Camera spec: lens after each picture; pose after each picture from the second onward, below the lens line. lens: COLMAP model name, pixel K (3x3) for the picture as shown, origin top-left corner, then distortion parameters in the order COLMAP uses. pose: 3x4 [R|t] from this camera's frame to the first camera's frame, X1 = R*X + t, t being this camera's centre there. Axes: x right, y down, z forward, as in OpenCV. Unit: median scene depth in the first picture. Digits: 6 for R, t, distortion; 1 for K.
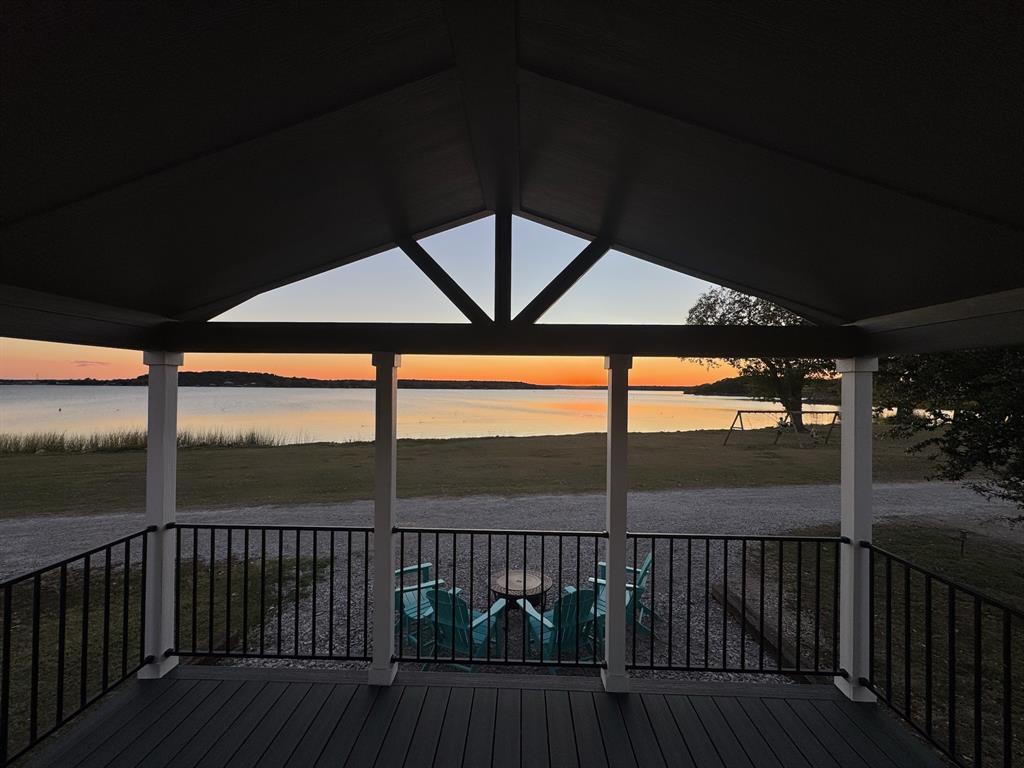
lens RADIAL K [[408.0, 0, 512.0], [0, 408.0, 384.0], [0, 0, 1]] dist [-0.001101, 0.000104]
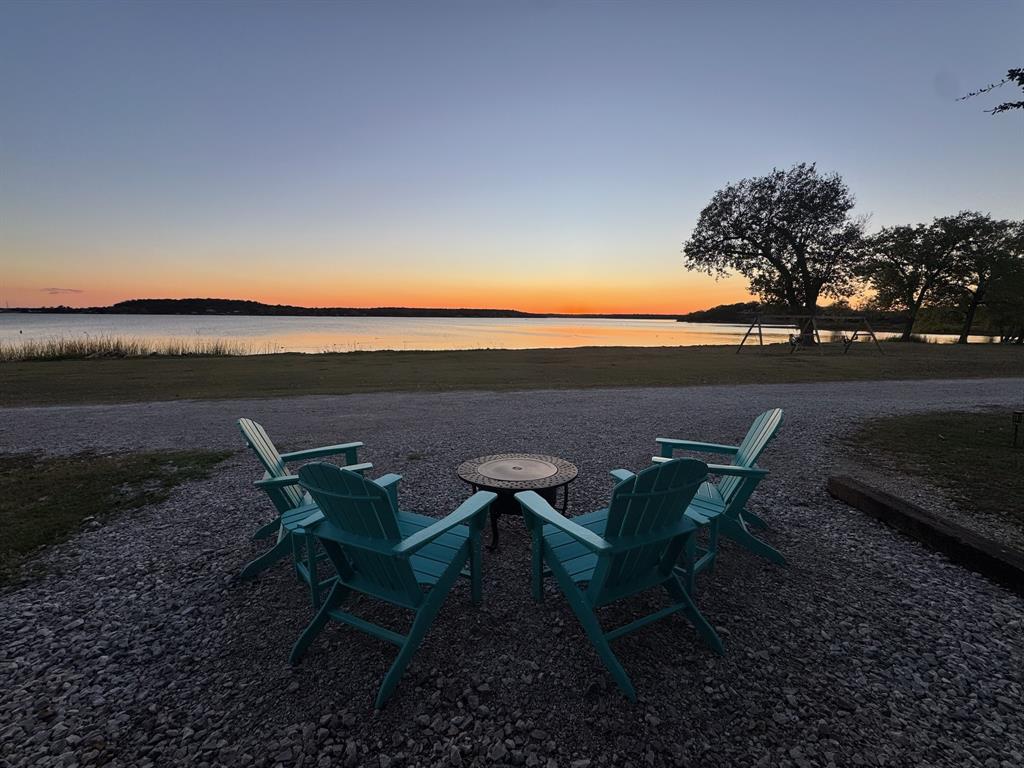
lens RADIAL K [[408.0, 0, 512.0], [0, 408.0, 384.0], [0, 0, 1]] dist [-0.001101, 0.000104]
pose [[0.999796, -0.003864, 0.019843, -0.000143], [0.000388, 0.985046, 0.172291, 0.109834], [-0.020212, -0.172248, 0.984846, 0.188566]]
